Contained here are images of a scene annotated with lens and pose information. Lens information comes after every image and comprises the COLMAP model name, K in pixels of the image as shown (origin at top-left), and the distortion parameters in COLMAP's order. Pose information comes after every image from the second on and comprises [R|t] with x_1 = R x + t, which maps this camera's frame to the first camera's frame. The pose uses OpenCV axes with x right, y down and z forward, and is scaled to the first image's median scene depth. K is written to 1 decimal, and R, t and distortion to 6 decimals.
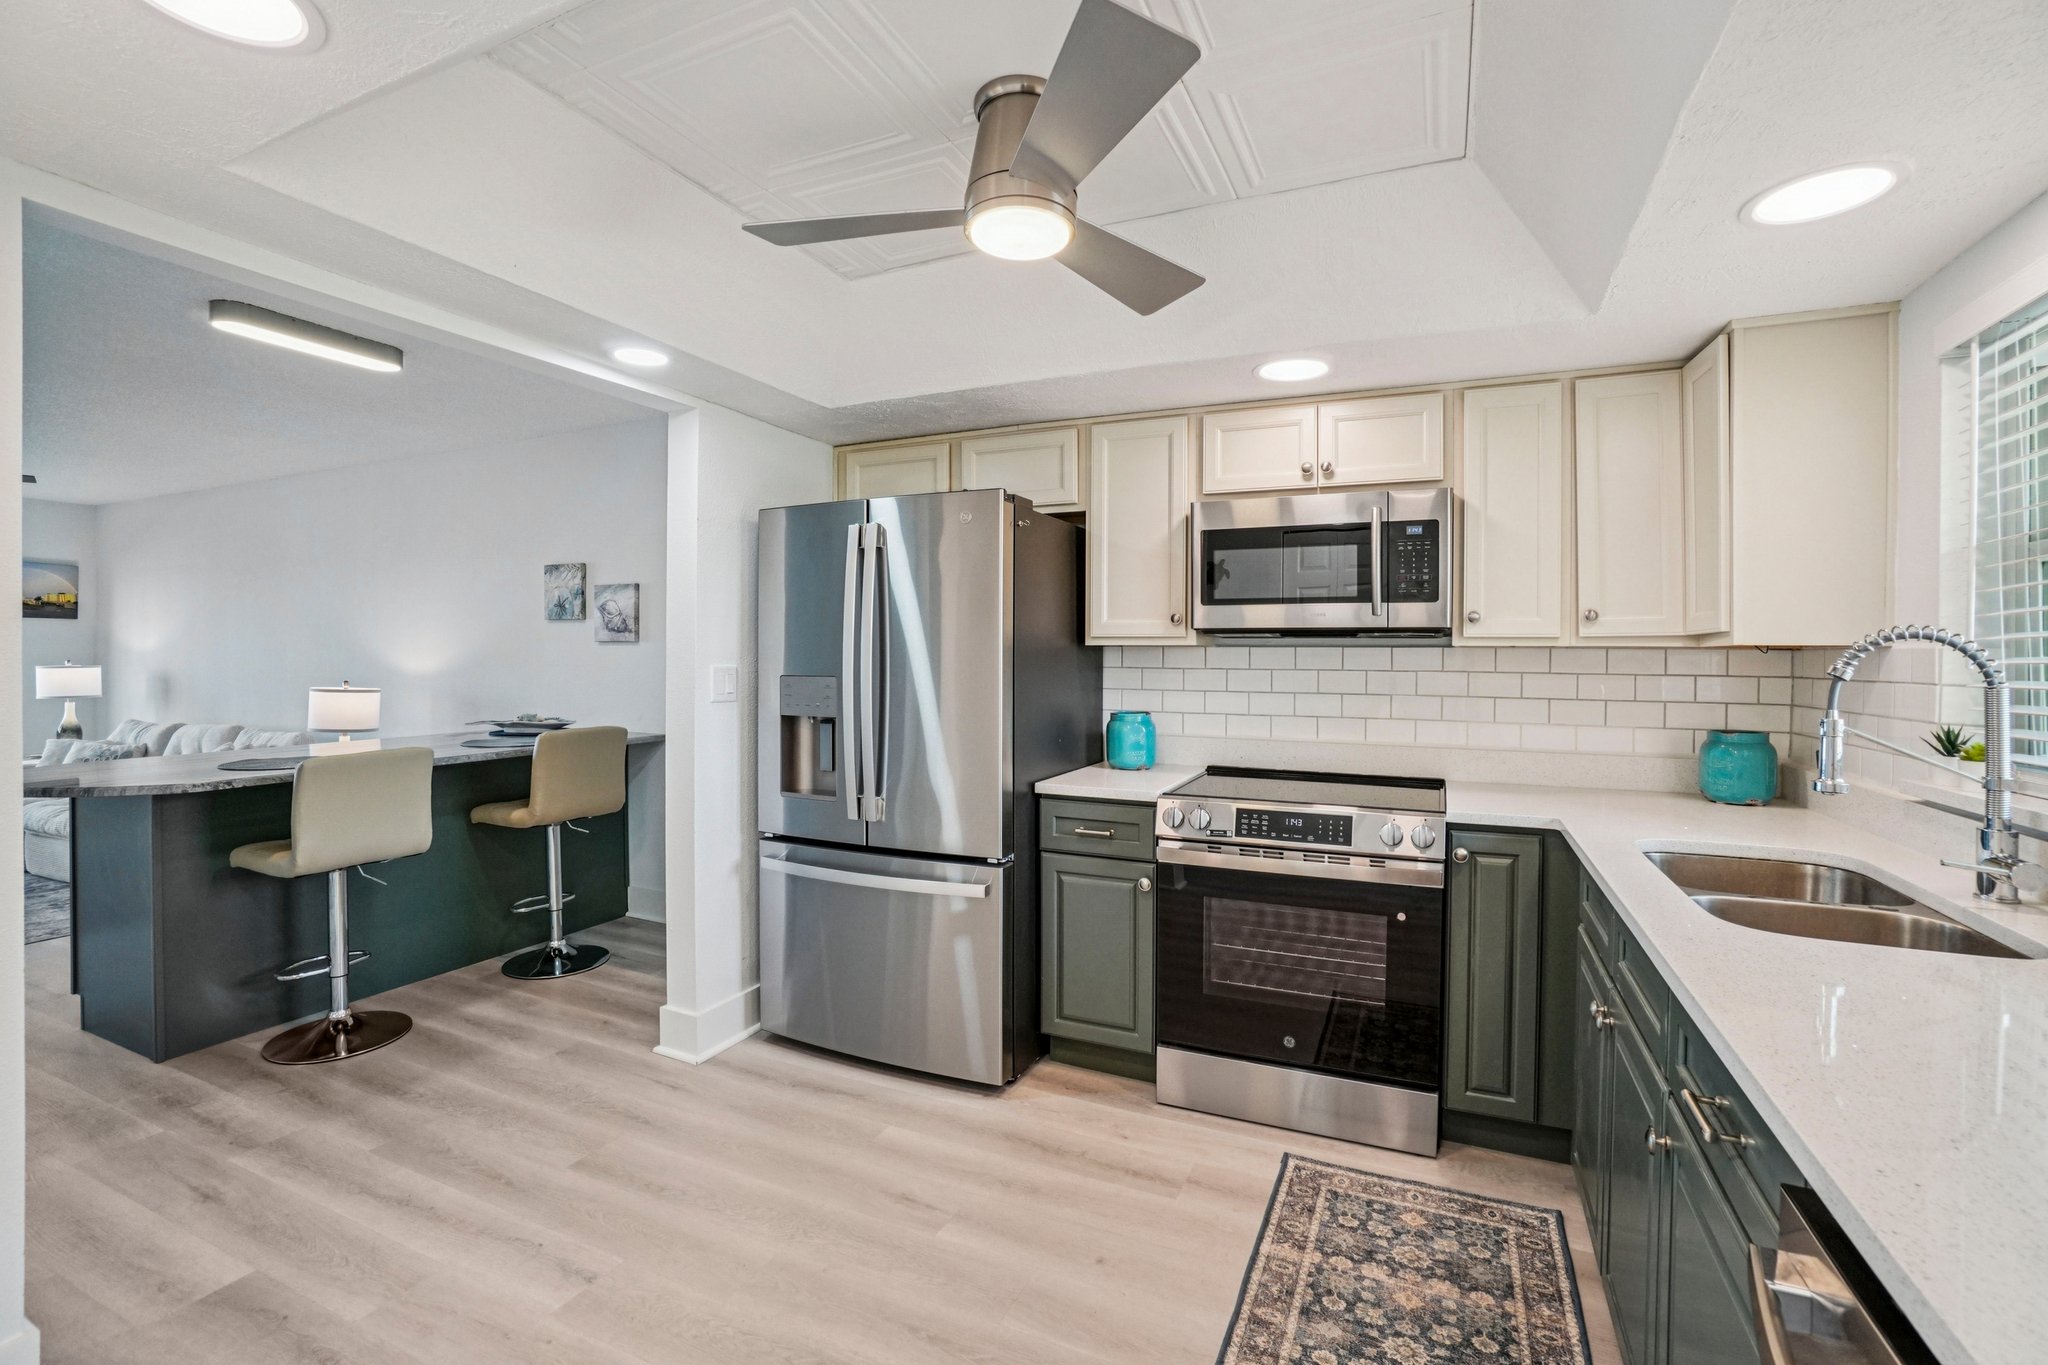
lens RADIAL K [[910.5, 0, 1029.2], [0, 910.5, 660.9], [0, 0, 1]] dist [-0.050412, 0.016062]
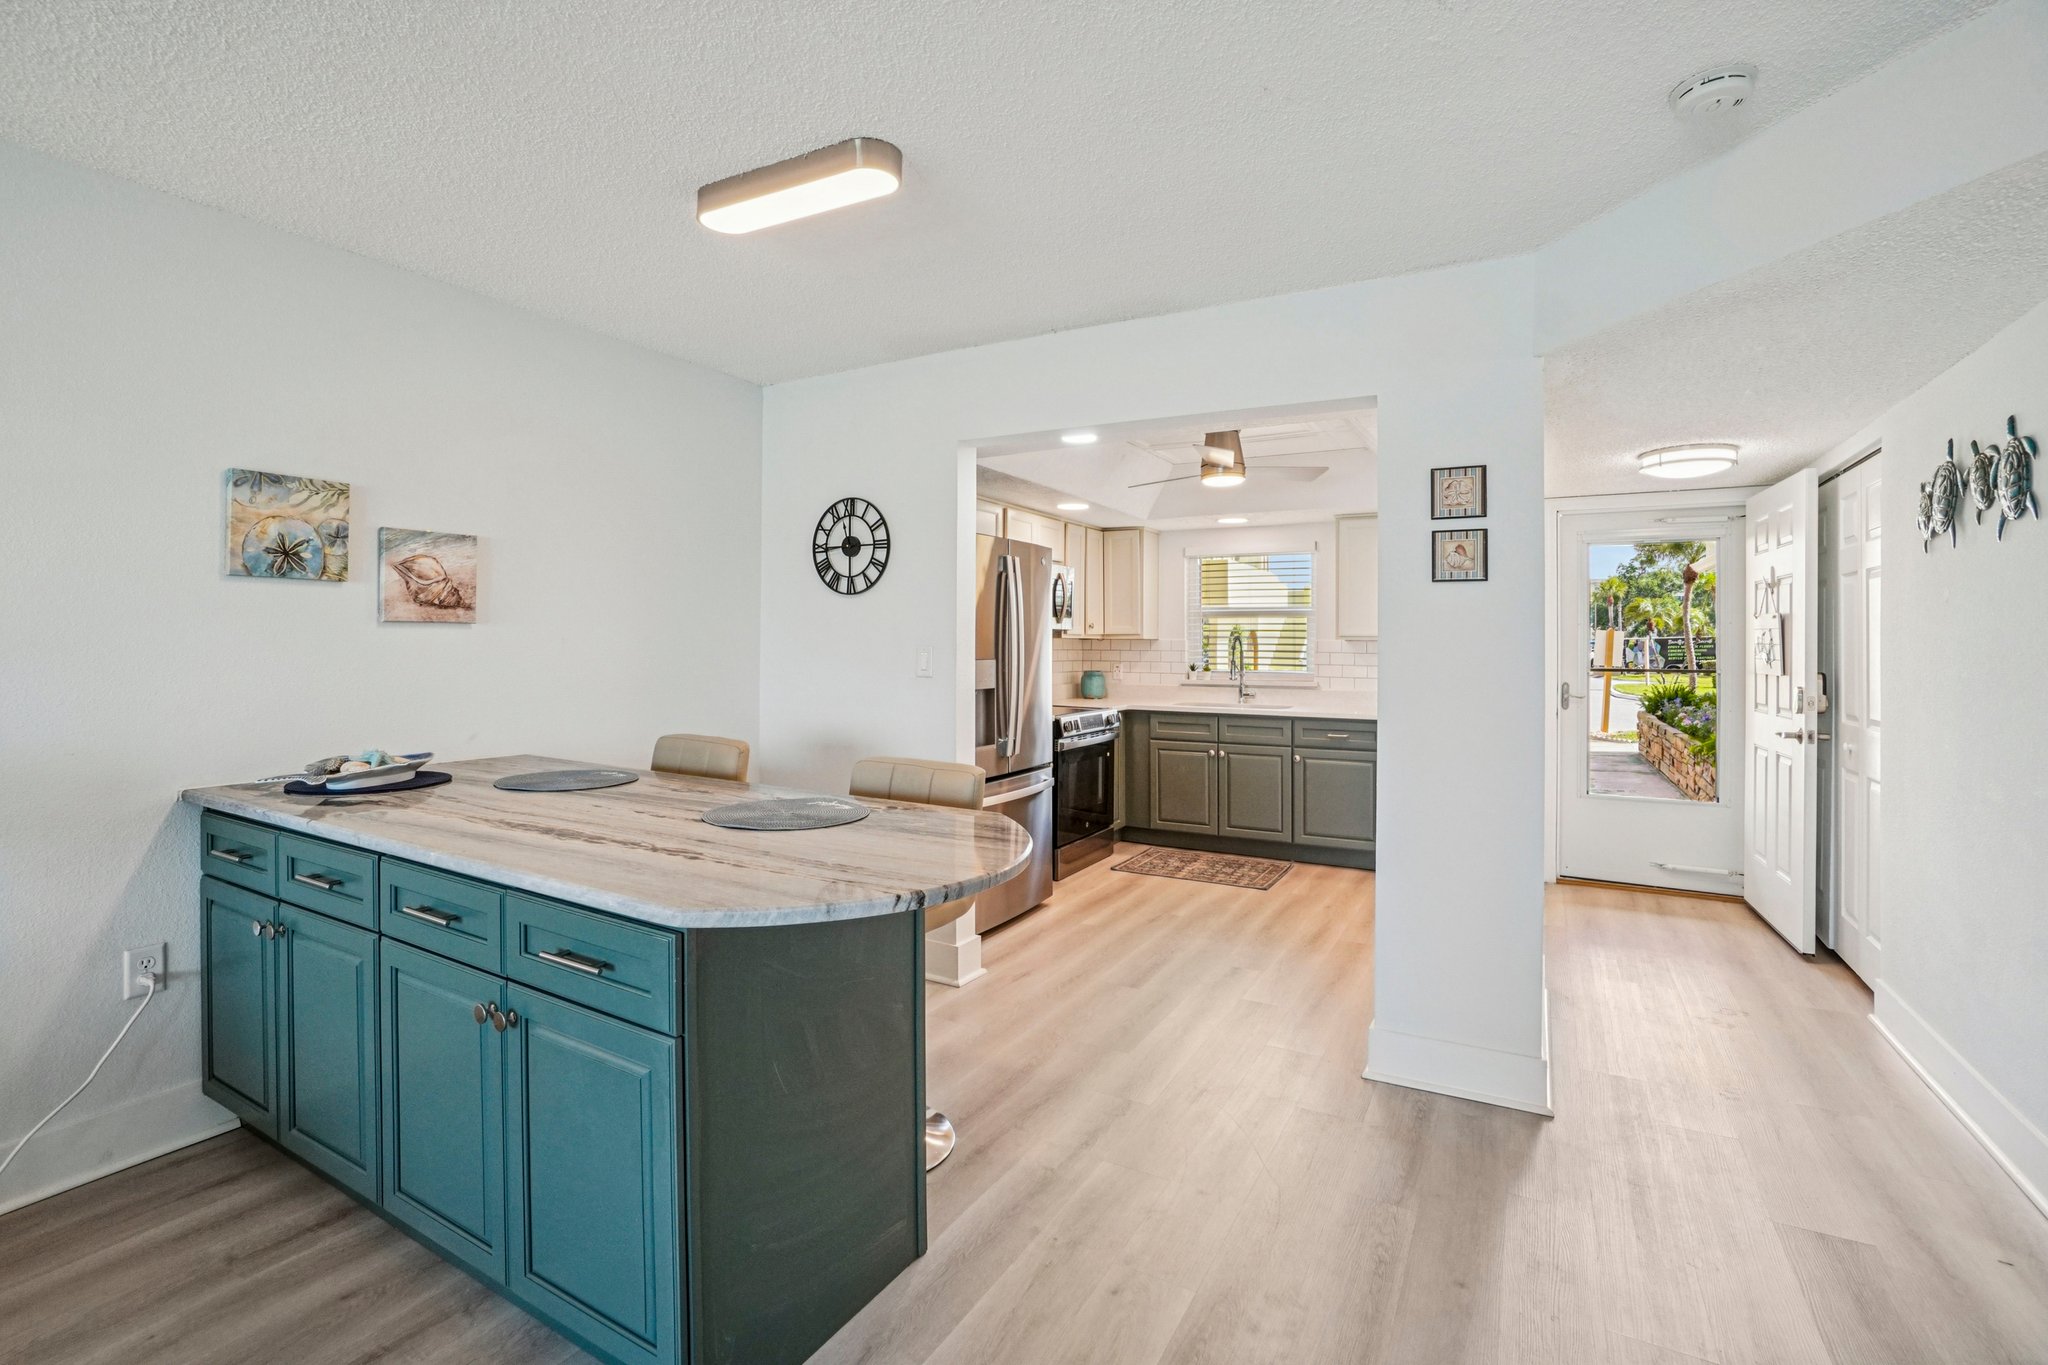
lens RADIAL K [[910.5, 0, 1019.3], [0, 910.5, 630.8], [0, 0, 1]] dist [-0.050412, 0.016062]
pose [[0.091187, 0.004608, 0.995823, -1.722961], [-0.003546, 0.999984, -0.004302, -0.023790], [-0.995827, -0.003138, 0.091202, 0.887677]]
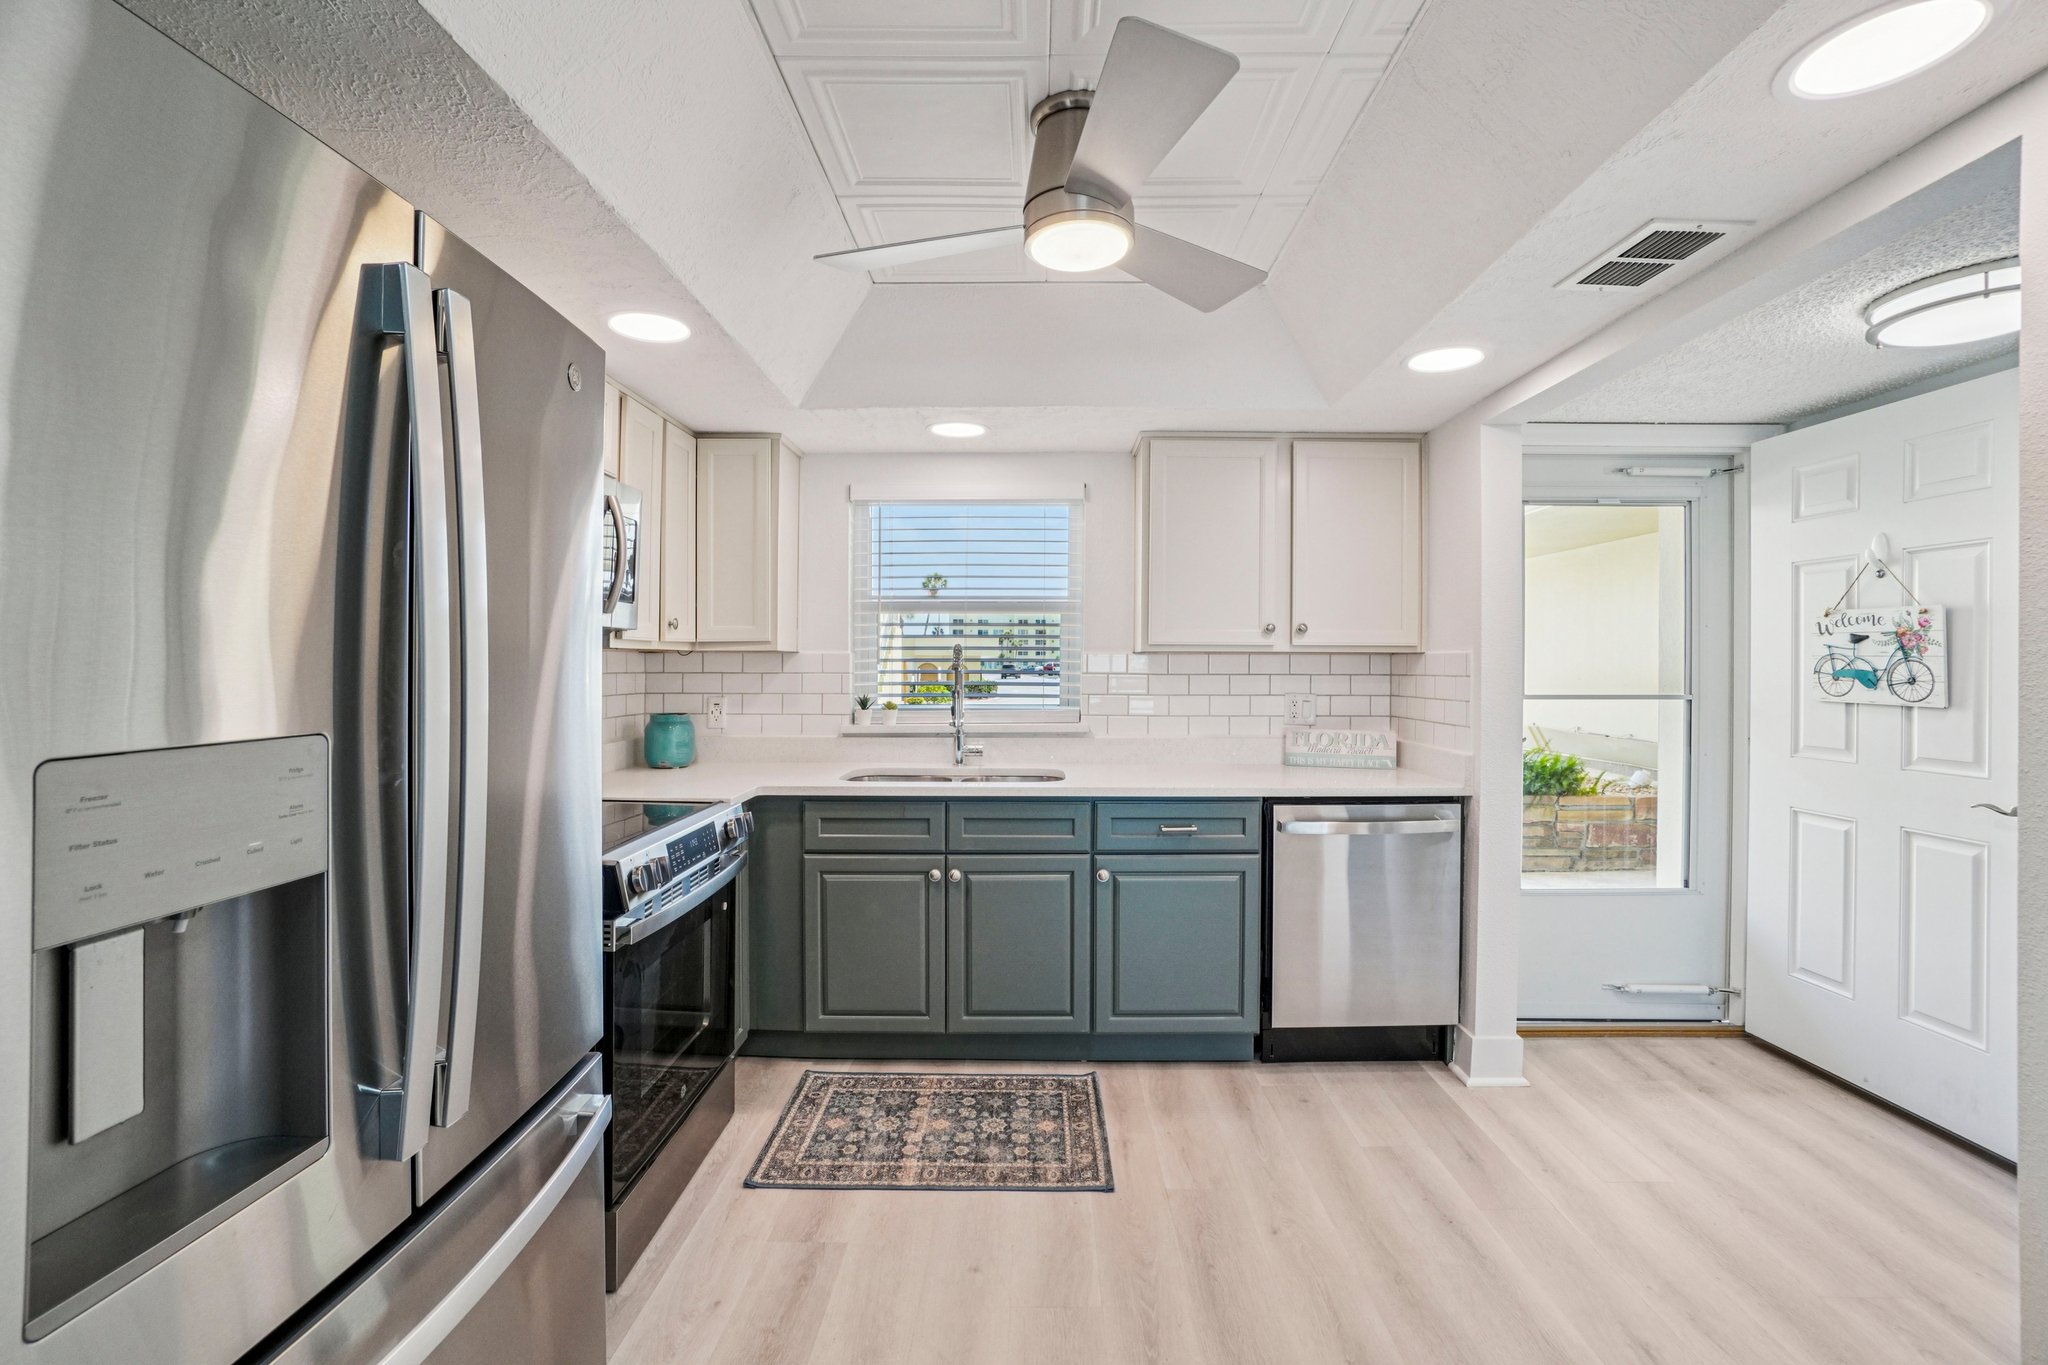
lens RADIAL K [[910.5, 0, 1027.8], [0, 910.5, 651.5], [0, 0, 1]] dist [-0.050412, 0.016062]
pose [[-0.404641, -0.000962, 0.914475, -0.612478], [-0.002763, 0.999996, -0.000170, -0.014031], [-0.914472, -0.002596, -0.404642, 0.966002]]
